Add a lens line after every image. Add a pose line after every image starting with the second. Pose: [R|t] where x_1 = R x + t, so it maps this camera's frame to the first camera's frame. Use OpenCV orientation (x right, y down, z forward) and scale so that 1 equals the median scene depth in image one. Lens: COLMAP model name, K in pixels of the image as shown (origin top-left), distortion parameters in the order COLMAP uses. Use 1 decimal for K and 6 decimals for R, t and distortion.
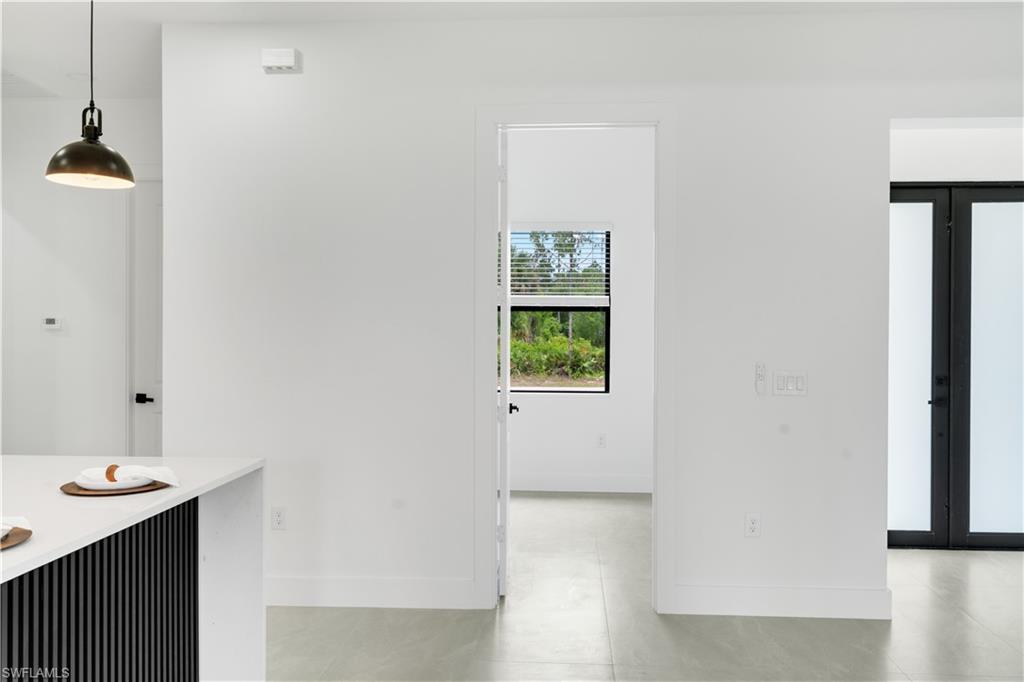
lens RADIAL K [[806.2, 0, 527.7], [0, 806.2, 332.0], [0, 0, 1]] dist [0.014170, 0.002852]
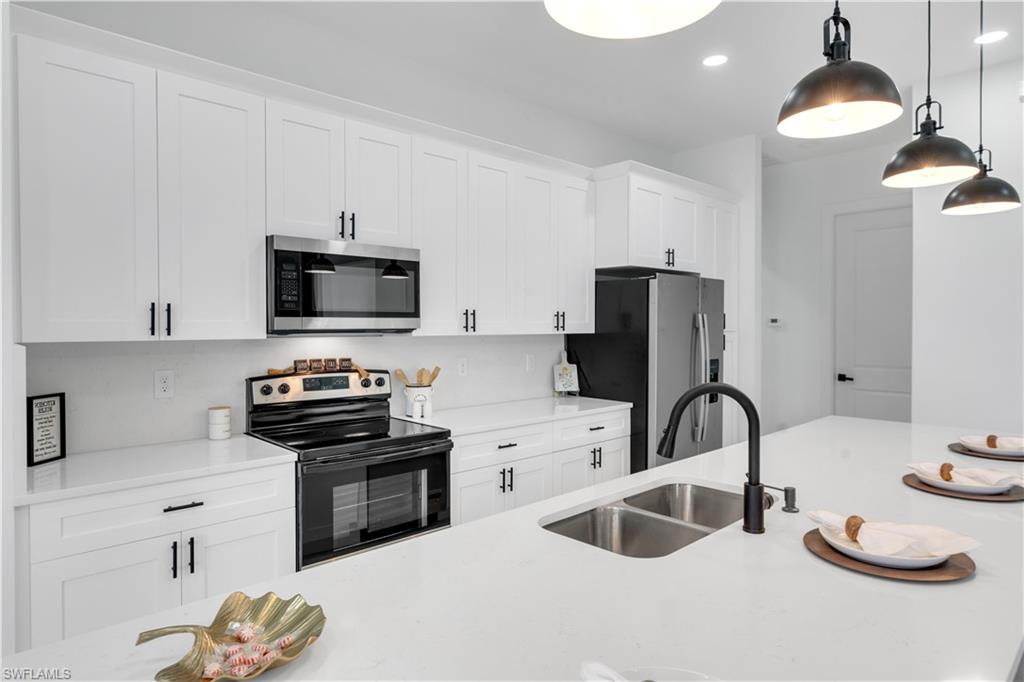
lens RADIAL K [[590.6, 0, 520.3], [0, 590.6, 332.4], [0, 0, 1]] dist [-0.002166, 0.004524]
pose [[0.727477, -0.000831, -0.686132, -0.255118], [0.004469, 0.999984, 0.003527, 0.002223], [0.686118, -0.005632, 0.727469, -0.094389]]
